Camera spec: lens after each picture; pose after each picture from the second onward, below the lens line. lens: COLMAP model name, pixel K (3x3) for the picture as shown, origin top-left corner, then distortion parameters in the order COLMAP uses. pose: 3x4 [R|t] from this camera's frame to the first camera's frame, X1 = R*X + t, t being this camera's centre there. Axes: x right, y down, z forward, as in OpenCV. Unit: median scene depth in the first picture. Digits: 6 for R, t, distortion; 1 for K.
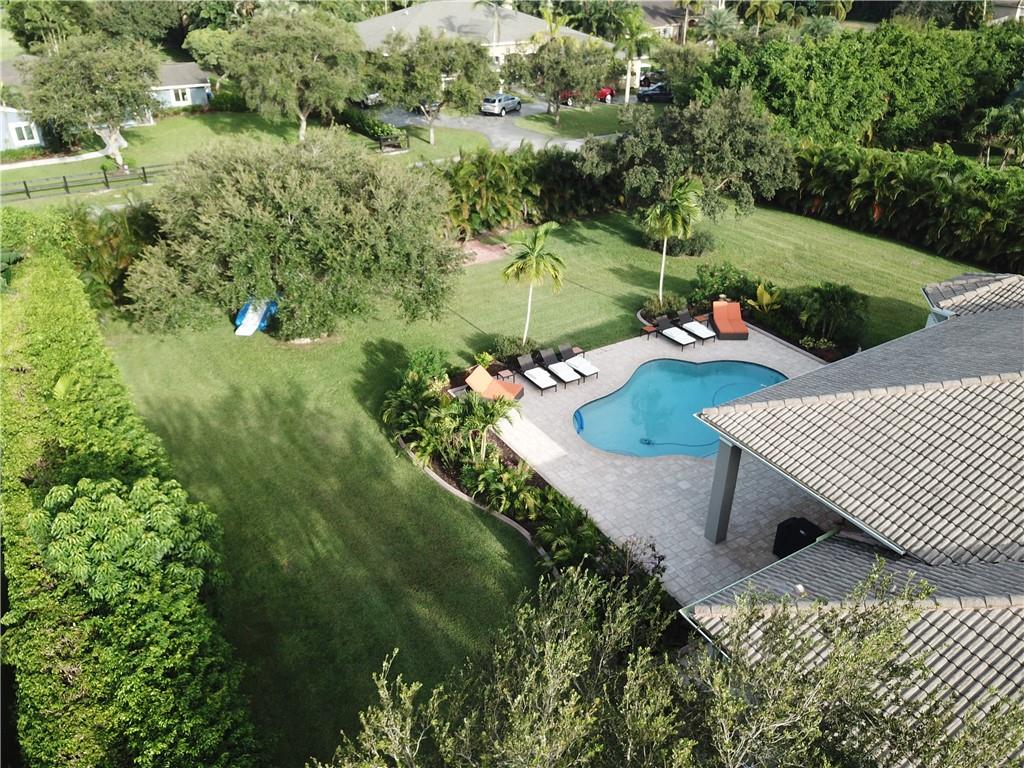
lens RADIAL K [[759.0, 0, 512.0], [0, 759.0, 384.0], [0, 0, 1]] dist [0.027280, -0.044034]
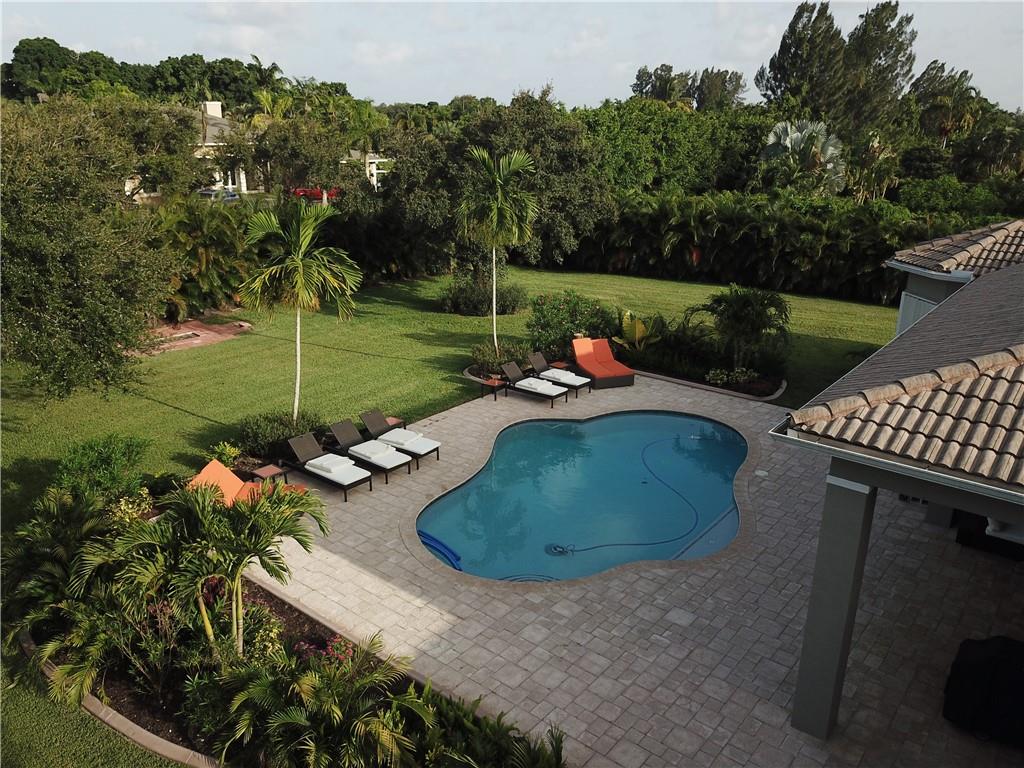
lens RADIAL K [[782.6, 0, 512.0], [0, 782.6, 384.0], [0, 0, 1]] dist [0.069135, -0.133962]
pose [[0.942940, -0.100351, 0.317482, -0.016406], [0.158099, 0.974098, -0.161669, 0.041482], [-0.293035, 0.202638, 0.934381, 0.426390]]
